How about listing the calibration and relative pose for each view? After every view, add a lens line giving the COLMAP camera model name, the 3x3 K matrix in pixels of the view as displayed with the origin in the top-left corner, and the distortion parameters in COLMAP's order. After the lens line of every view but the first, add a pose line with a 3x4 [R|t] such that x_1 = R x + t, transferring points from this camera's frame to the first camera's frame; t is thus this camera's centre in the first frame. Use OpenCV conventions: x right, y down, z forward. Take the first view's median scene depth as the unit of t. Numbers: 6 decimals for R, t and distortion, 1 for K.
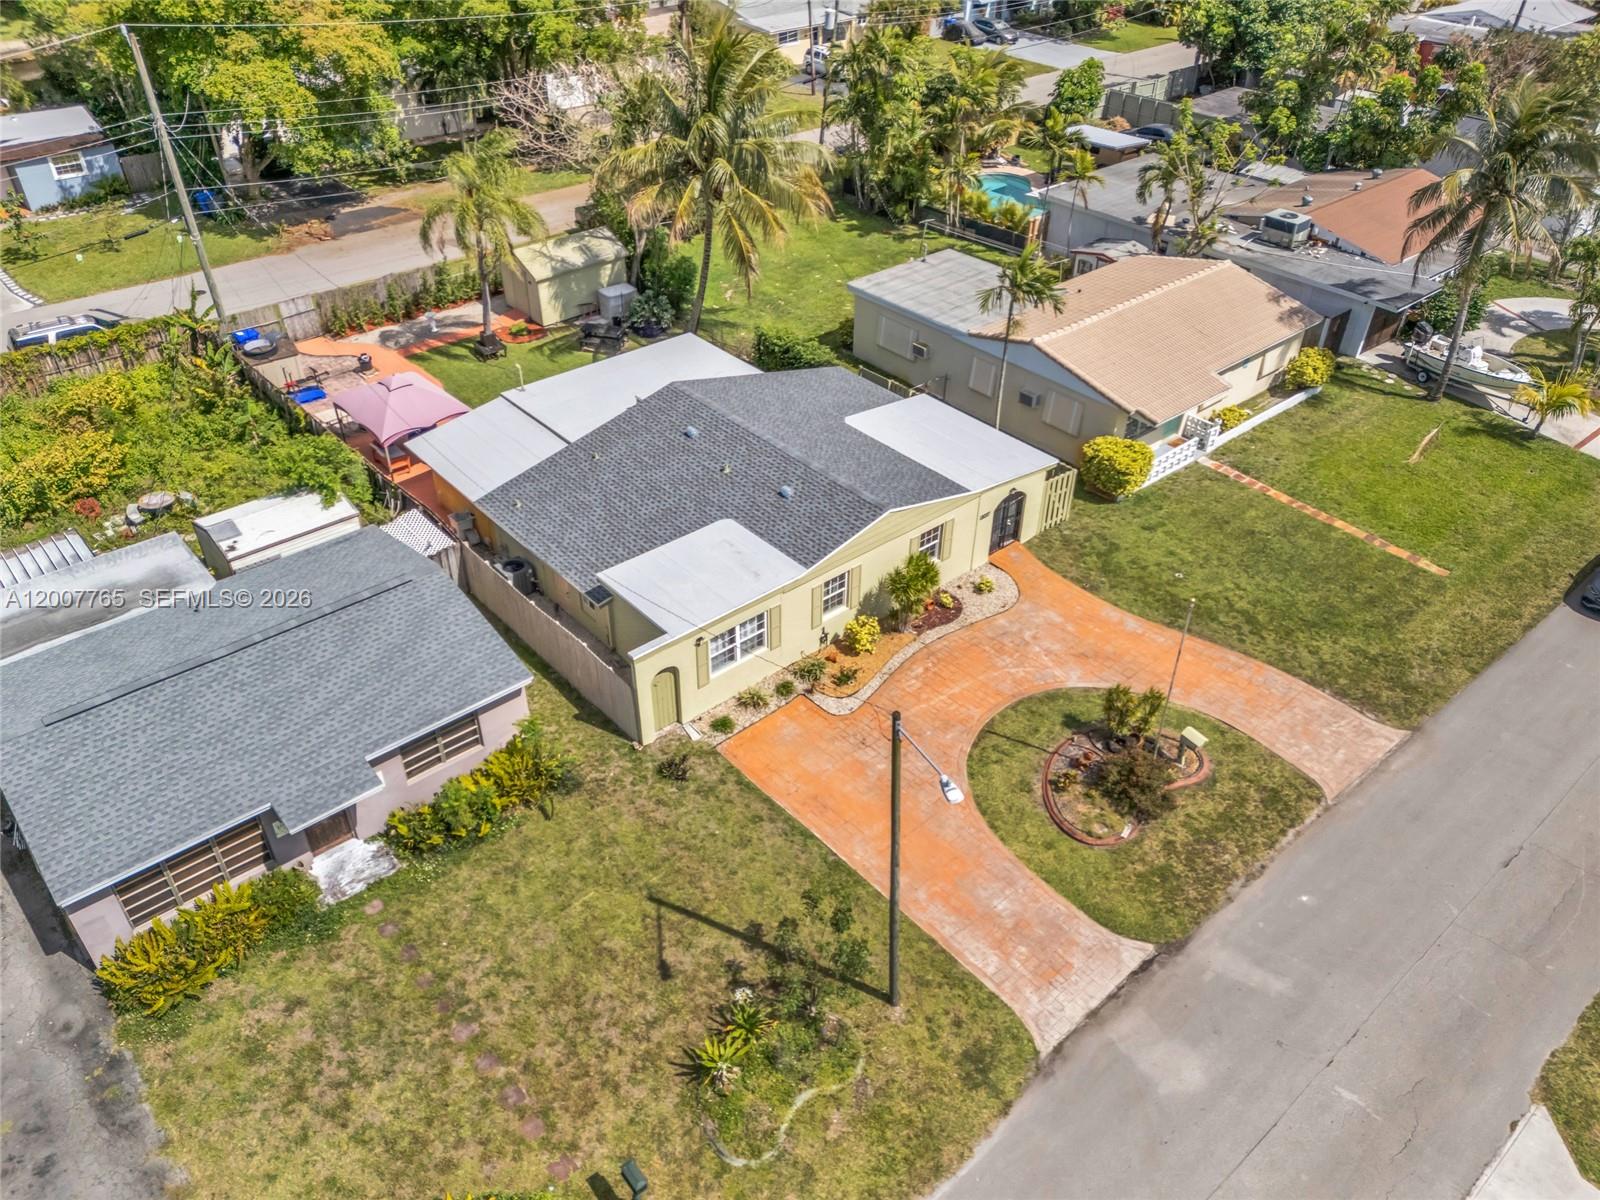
lens RADIAL K [[1186.8, 0, 800.0], [0, 1186.8, 600.0], [0, 0, 1]] dist [0.070787, -0.074289]
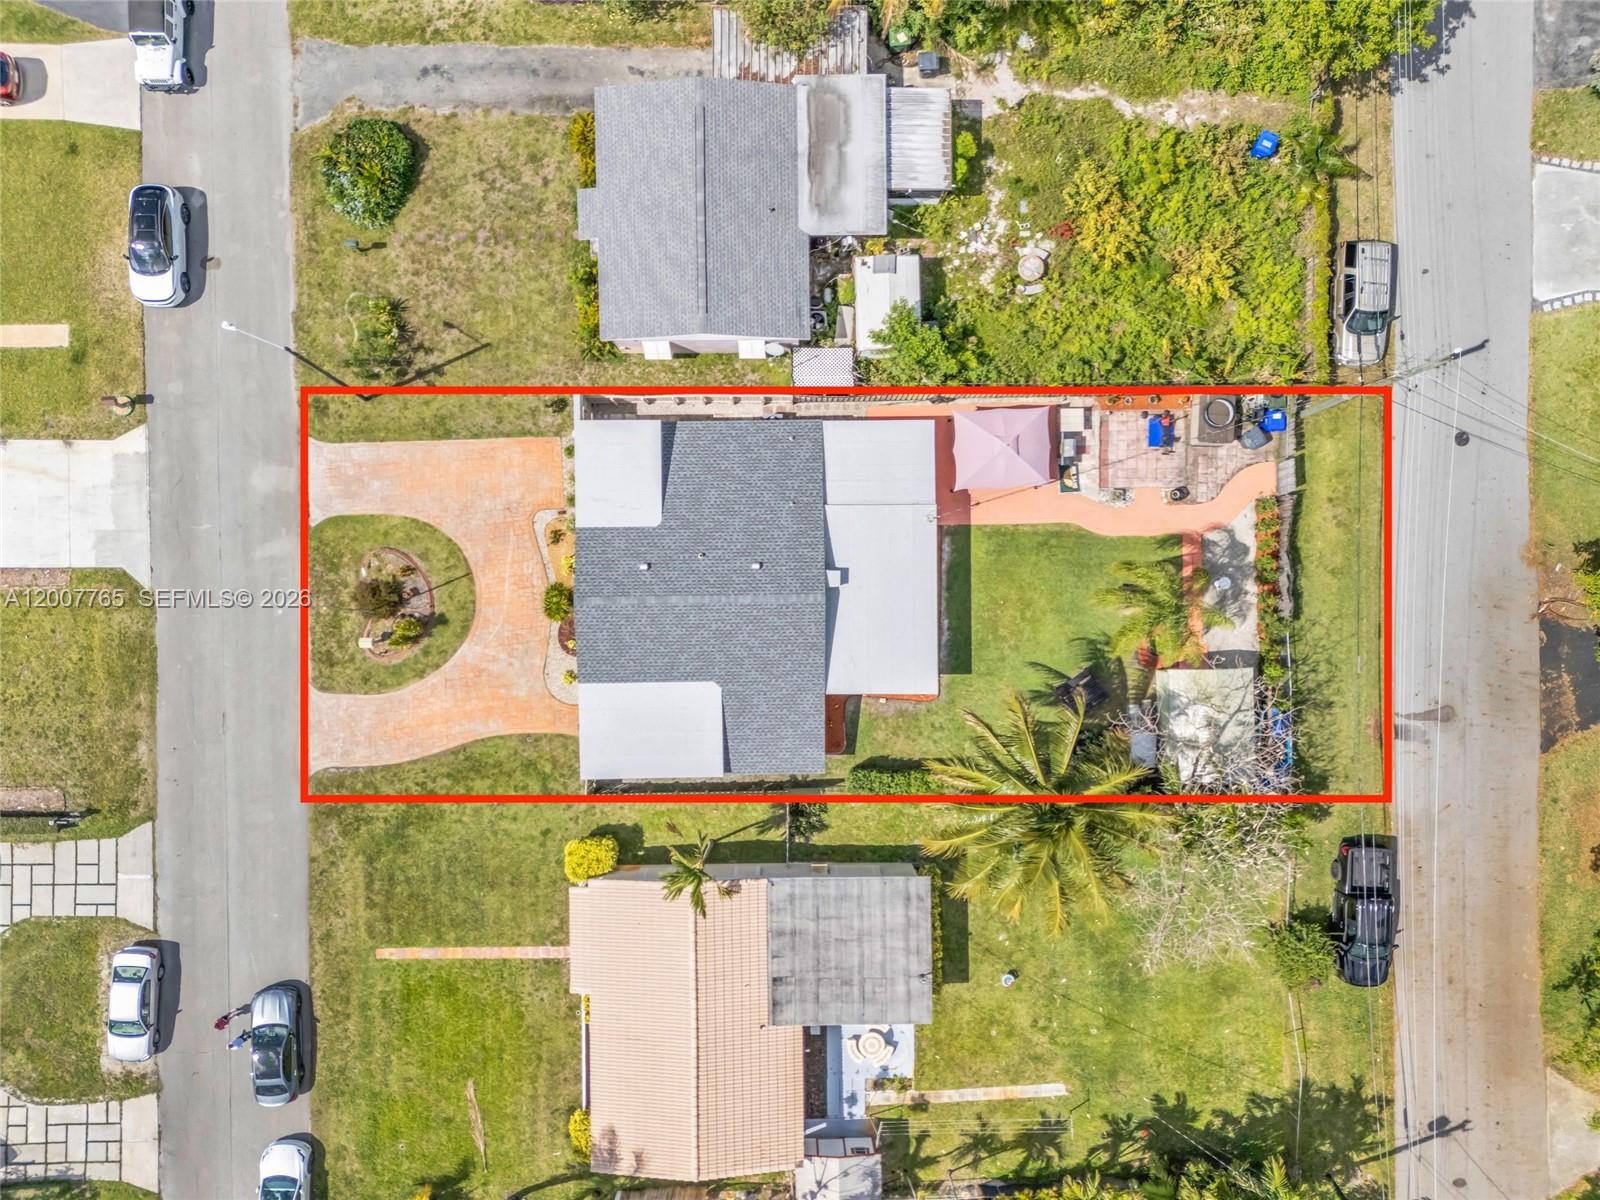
lens RADIAL K [[1186.8, 0, 800.0], [0, 1186.8, 600.0], [0, 0, 1]] dist [0.070787, -0.074289]
pose [[-0.642158, 0.766501, -0.010419, -0.093419], [-0.463092, -0.377065, 0.802102, -1.449197], [0.610883, 0.519901, 0.597096, 0.306693]]
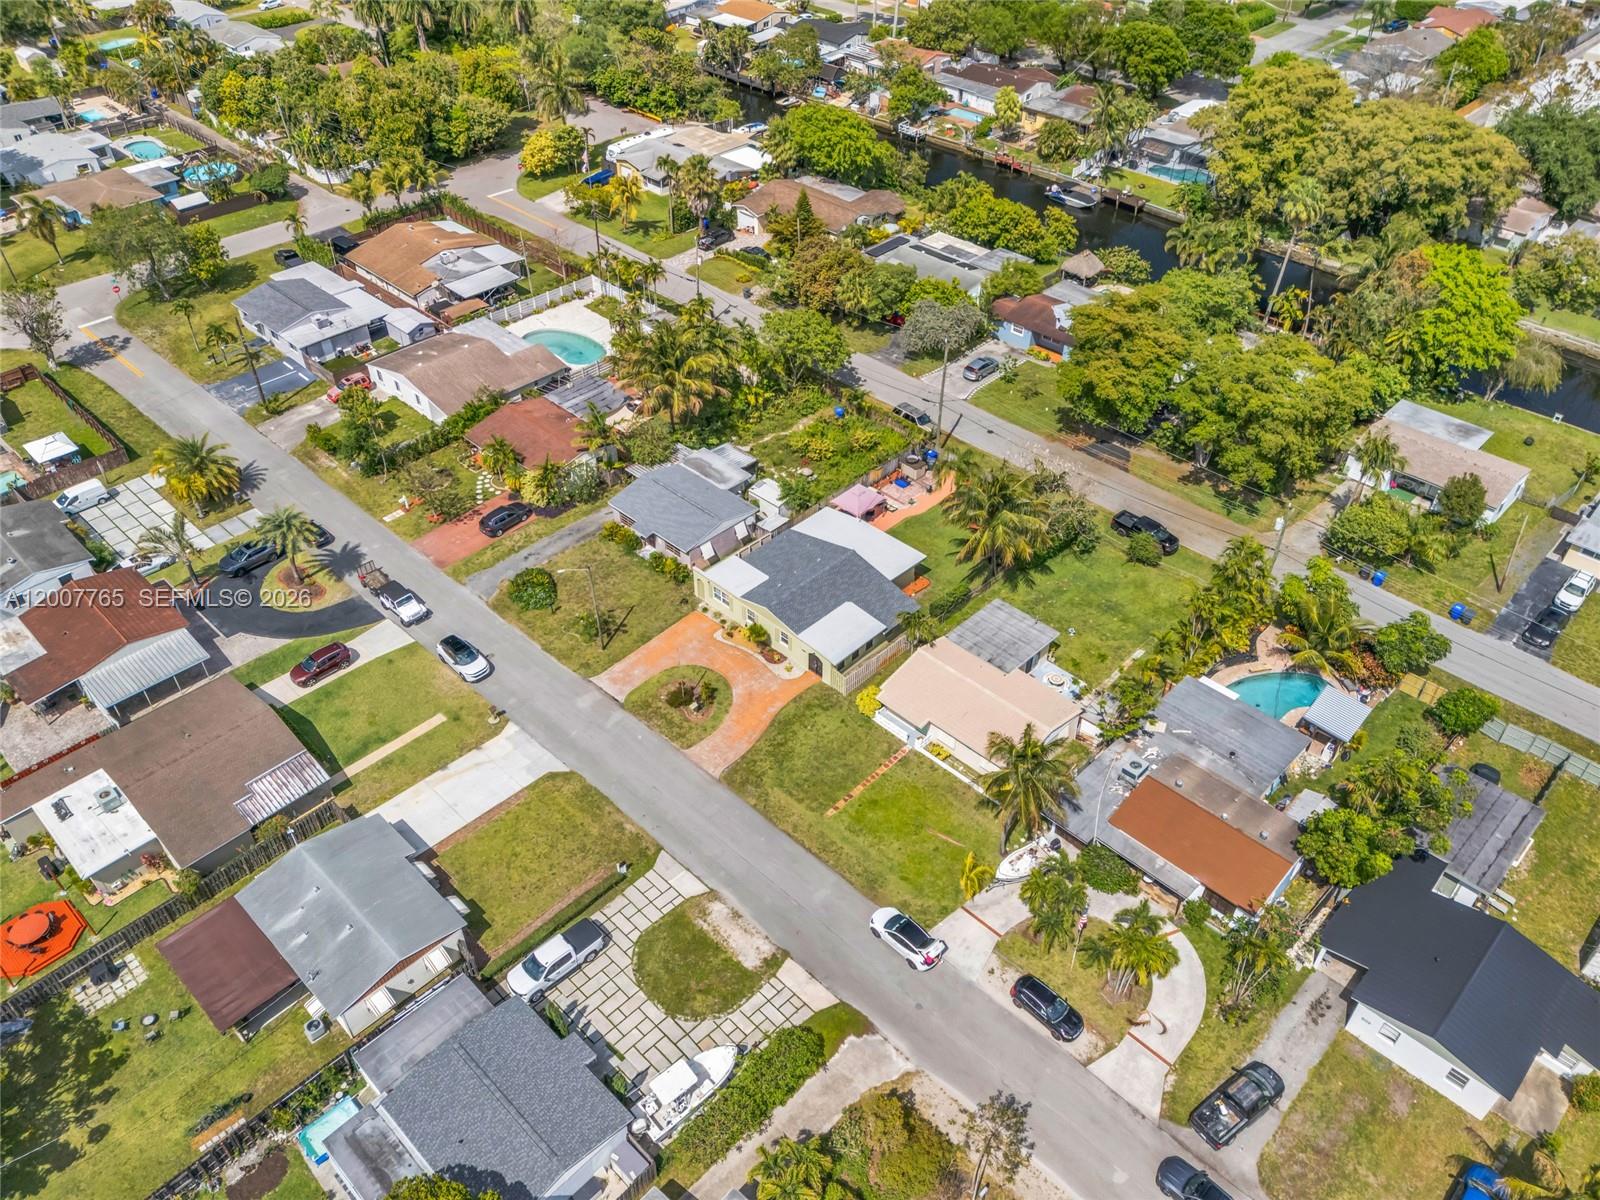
lens RADIAL K [[1186.8, 0, 800.0], [0, 1186.8, 600.0], [0, 0, 1]] dist [0.070787, -0.074289]
pose [[0.089872, 0.638426, -0.764419, 2.330730], [-0.593871, 0.650500, 0.473463, -1.540635], [0.799525, 0.411415, 0.437604, -0.185763]]
